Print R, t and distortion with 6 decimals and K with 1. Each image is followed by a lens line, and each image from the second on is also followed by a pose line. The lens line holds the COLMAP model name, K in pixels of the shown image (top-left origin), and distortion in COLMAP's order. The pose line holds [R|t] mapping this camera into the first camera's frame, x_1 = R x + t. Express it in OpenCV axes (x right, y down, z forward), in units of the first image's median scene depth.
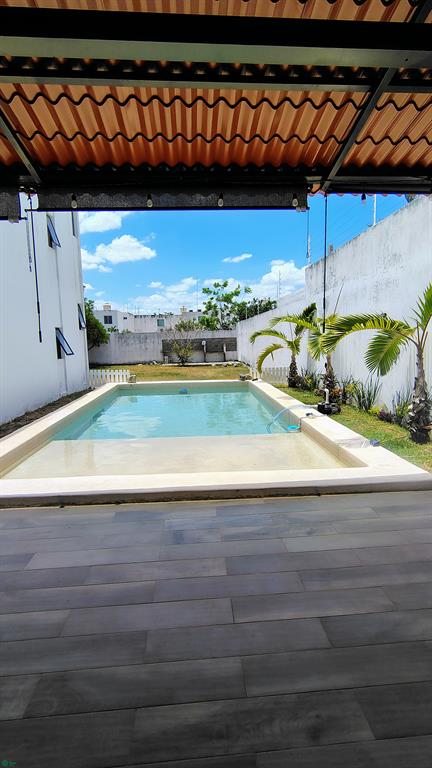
lens RADIAL K [[356.8, 0, 219.5], [0, 356.8, 384.8], [0, 0, 1]] dist [-0.027972, 0.008774]
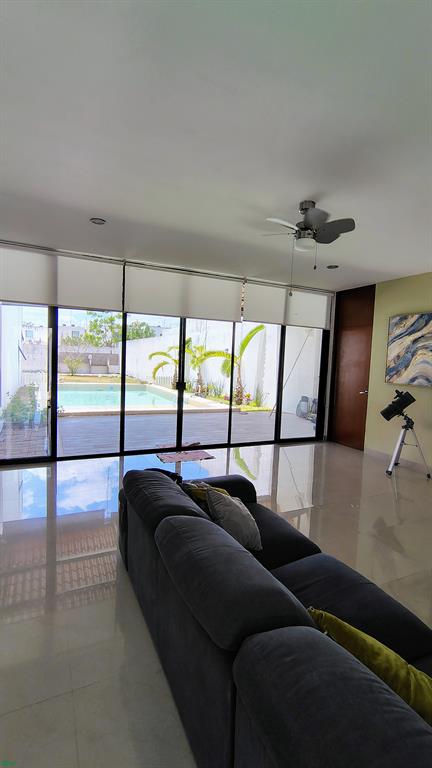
lens RADIAL K [[356.8, 0, 217.8], [0, 356.8, 383.6], [0, 0, 1]] dist [-0.027972, 0.008774]
pose [[0.925223, 0.037440, 0.377573, -0.212790], [-0.016287, 0.998121, -0.059062, 0.071927], [-0.379075, 0.048496, 0.924094, -0.521128]]
